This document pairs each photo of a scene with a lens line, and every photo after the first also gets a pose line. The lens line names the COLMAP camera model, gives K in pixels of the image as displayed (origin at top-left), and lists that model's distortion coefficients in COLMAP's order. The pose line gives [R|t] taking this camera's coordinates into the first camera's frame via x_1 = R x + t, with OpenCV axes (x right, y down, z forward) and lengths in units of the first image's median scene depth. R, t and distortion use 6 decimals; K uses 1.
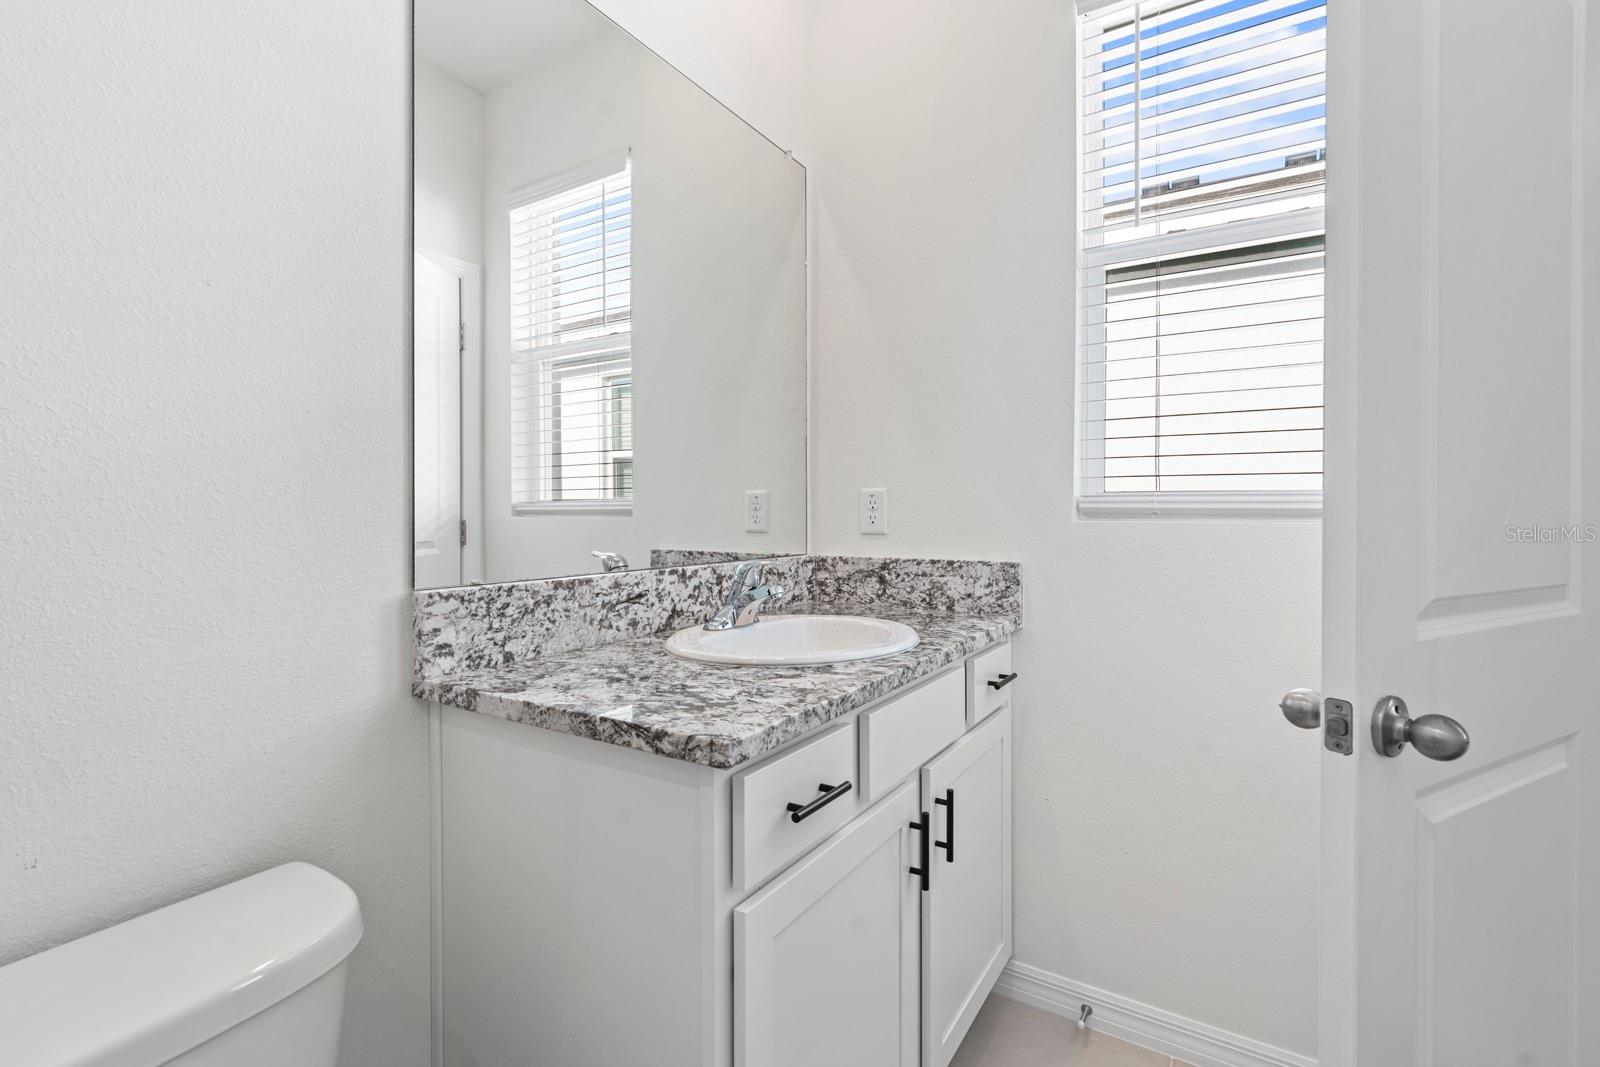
lens RADIAL K [[724.2, 0, 800.6], [0, 724.2, 524.9], [0, 0, 1]] dist [-0.010780, 0.003844]
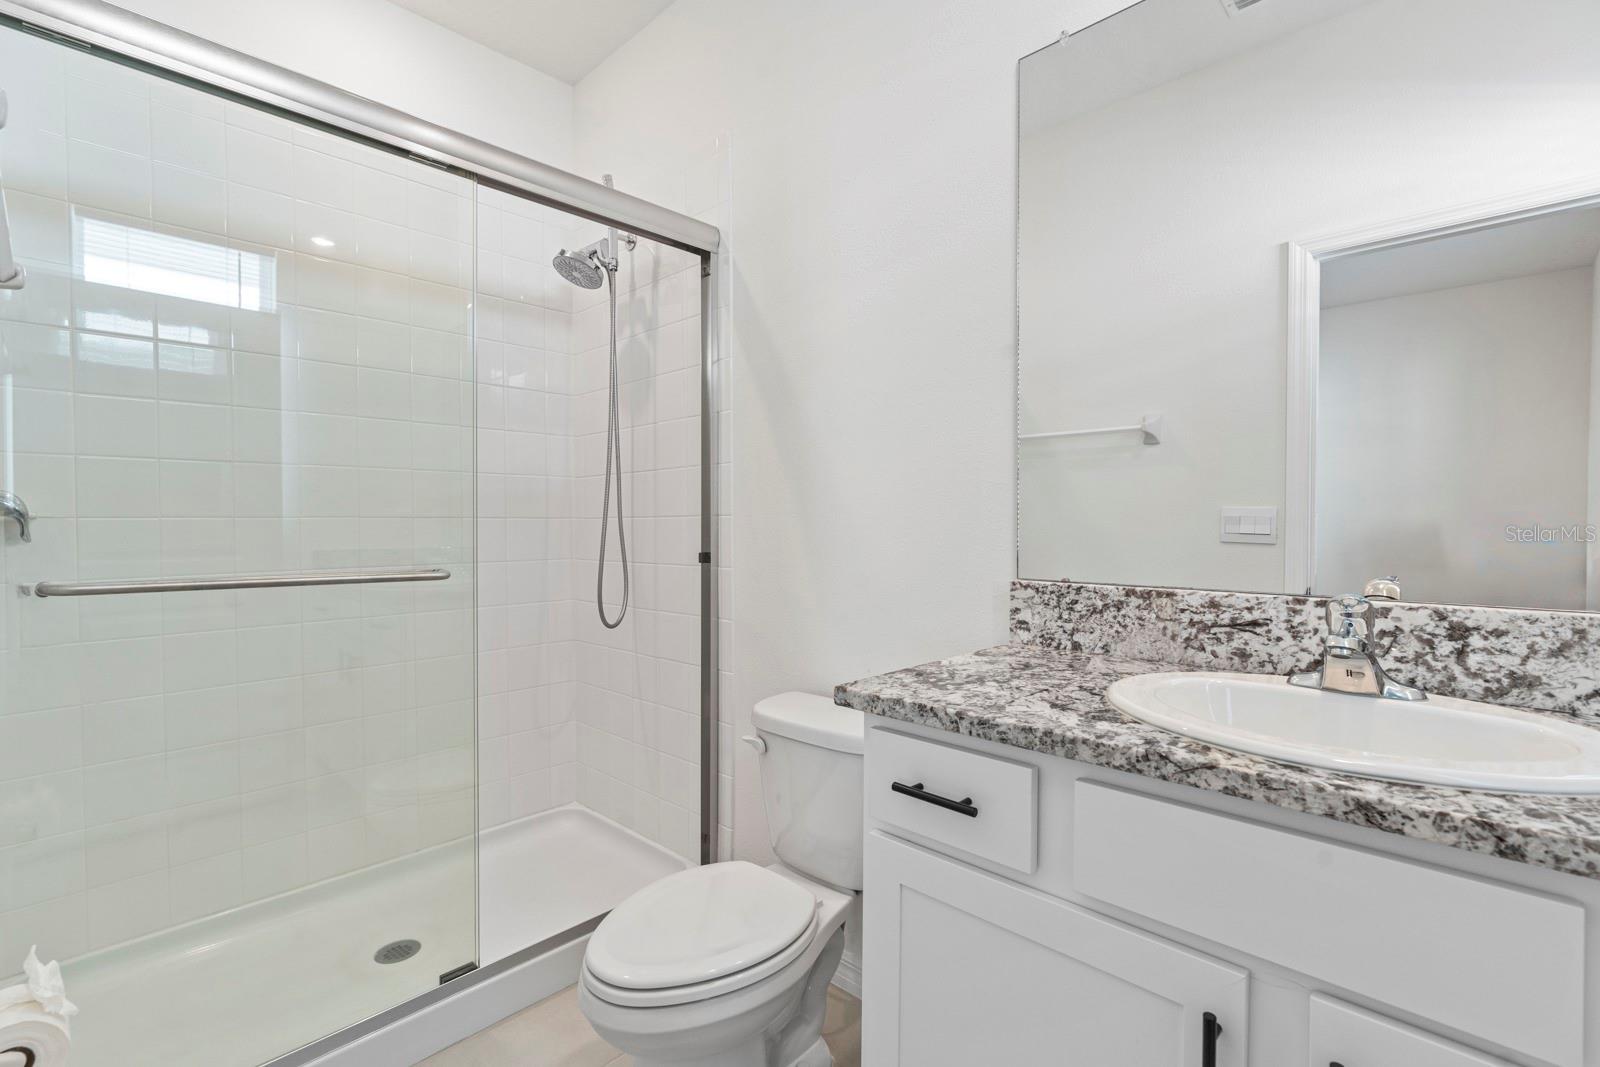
lens RADIAL K [[724.2, 0, 800.0], [0, 724.2, 531.7], [0, 0, 1]] dist [-0.010780, 0.003844]
pose [[-0.199582, 0.006648, -0.979858, 0.795859], [-0.021056, 0.999717, 0.011071, -0.007033], [0.979655, 0.022841, -0.199386, 0.744969]]
